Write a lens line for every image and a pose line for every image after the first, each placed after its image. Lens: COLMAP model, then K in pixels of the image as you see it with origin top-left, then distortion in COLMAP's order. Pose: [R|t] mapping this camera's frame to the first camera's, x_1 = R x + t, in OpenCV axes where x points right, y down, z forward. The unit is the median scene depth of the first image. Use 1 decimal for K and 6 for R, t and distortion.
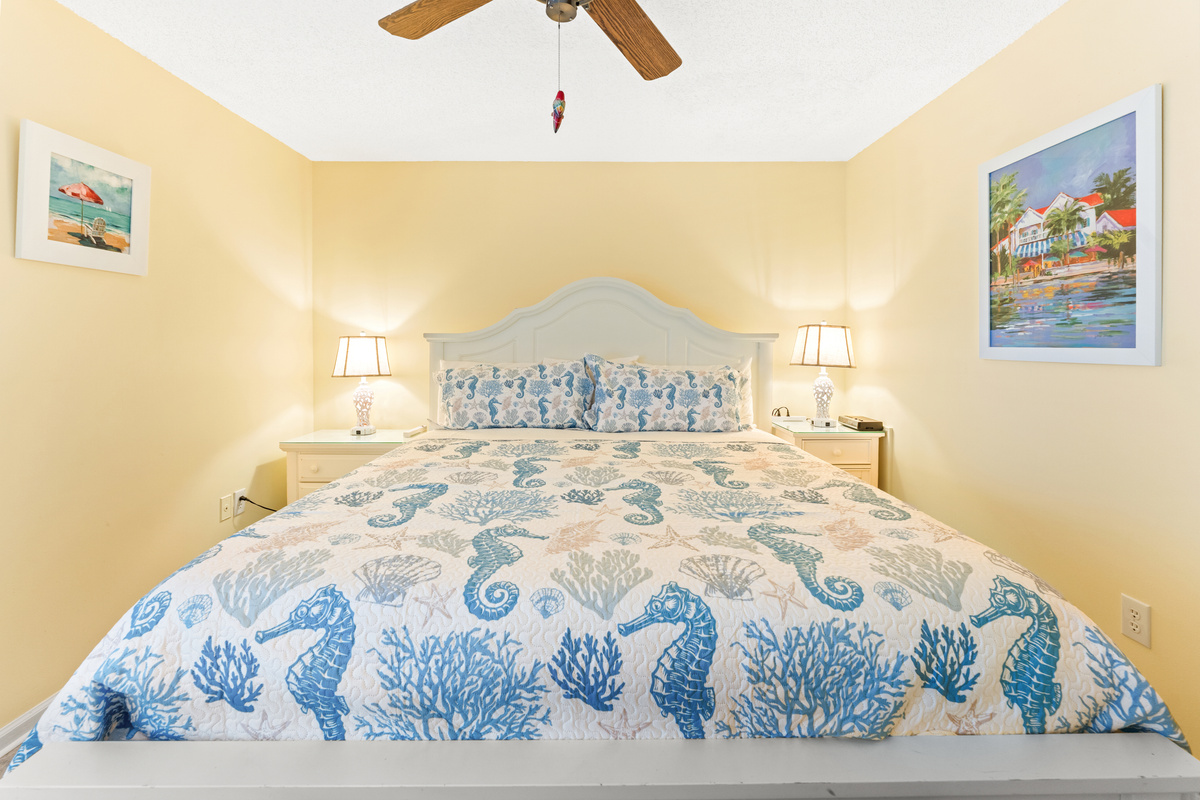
lens RADIAL K [[496.3, 0, 630.0], [0, 496.3, 349.1], [0, 0, 1]] dist [-0.000446, -0.000670]
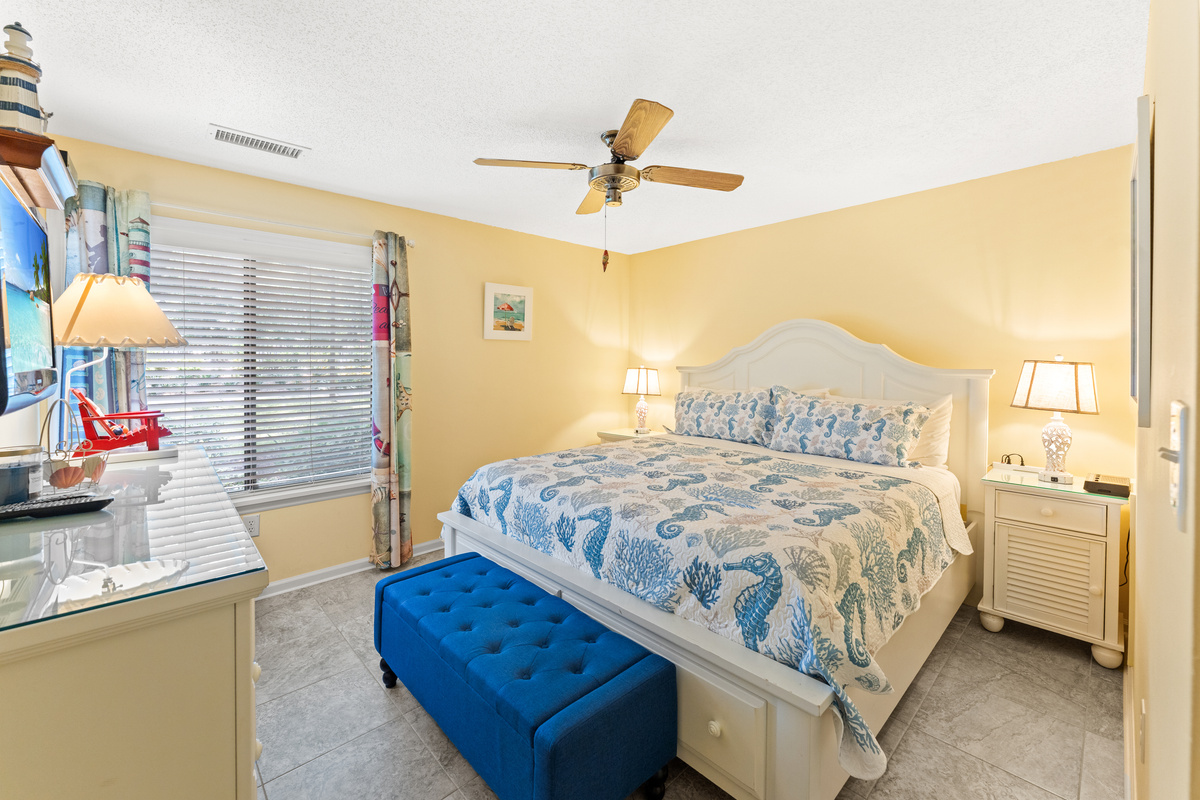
lens RADIAL K [[496.3, 0, 611.3], [0, 496.3, 368.0], [0, 0, 1]] dist [-0.000446, -0.000670]
pose [[0.684811, 0.009333, -0.728661, 0.909619], [-0.013780, 0.999905, -0.000144, -0.045760], [0.728591, 0.010140, 0.684874, -0.204865]]
